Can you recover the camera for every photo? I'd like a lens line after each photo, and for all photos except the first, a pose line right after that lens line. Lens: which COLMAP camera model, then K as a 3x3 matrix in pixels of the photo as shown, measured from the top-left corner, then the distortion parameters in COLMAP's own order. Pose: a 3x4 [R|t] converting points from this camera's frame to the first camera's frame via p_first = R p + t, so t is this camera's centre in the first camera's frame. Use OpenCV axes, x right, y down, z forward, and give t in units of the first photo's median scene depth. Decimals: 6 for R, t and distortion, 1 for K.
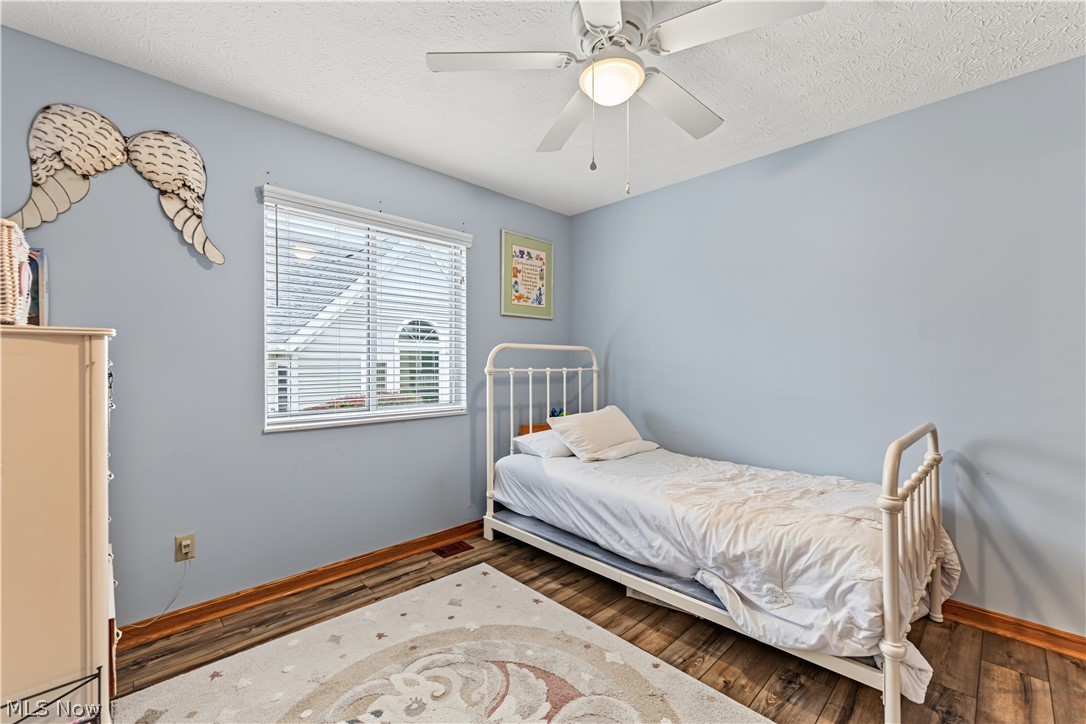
lens RADIAL K [[443.6, 0, 542.1], [0, 443.6, 364.1], [0, 0, 1]] dist [0.000763, -0.000101]
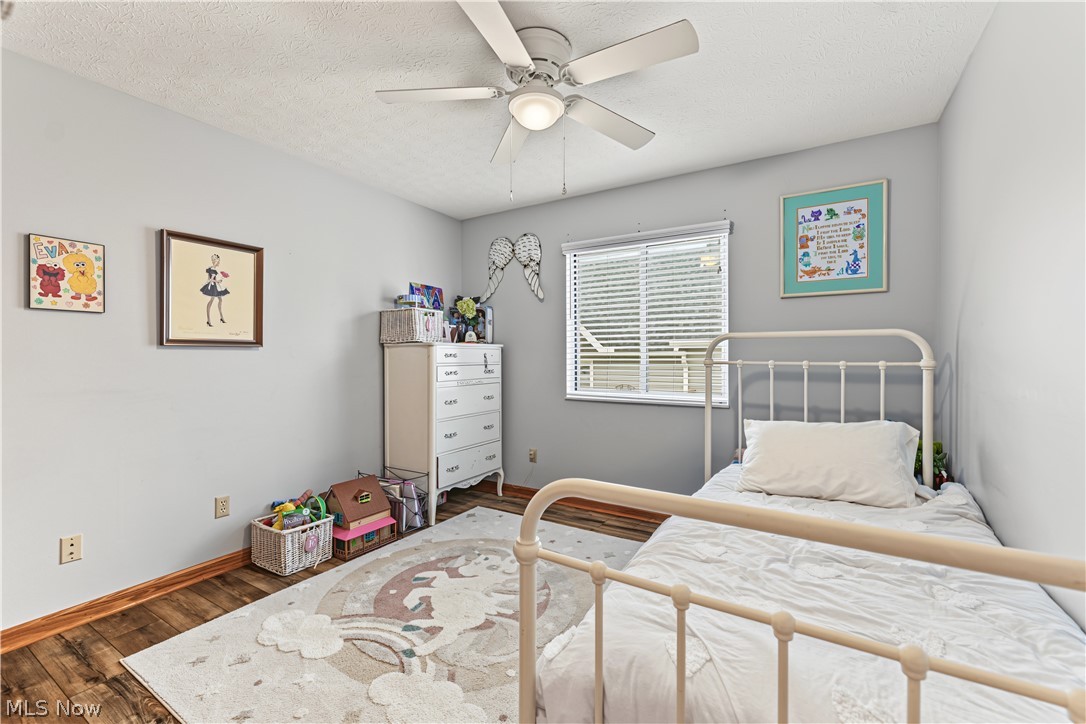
lens RADIAL K [[443.6, 0, 544.4], [0, 443.6, 358.4], [0, 0, 1]] dist [0.000763, -0.000101]
pose [[0.270530, 0.005888, -0.962694, 0.589724], [0.001136, 0.999979, 0.006436, -0.001623], [0.962711, -0.002835, 0.270518, 0.329712]]
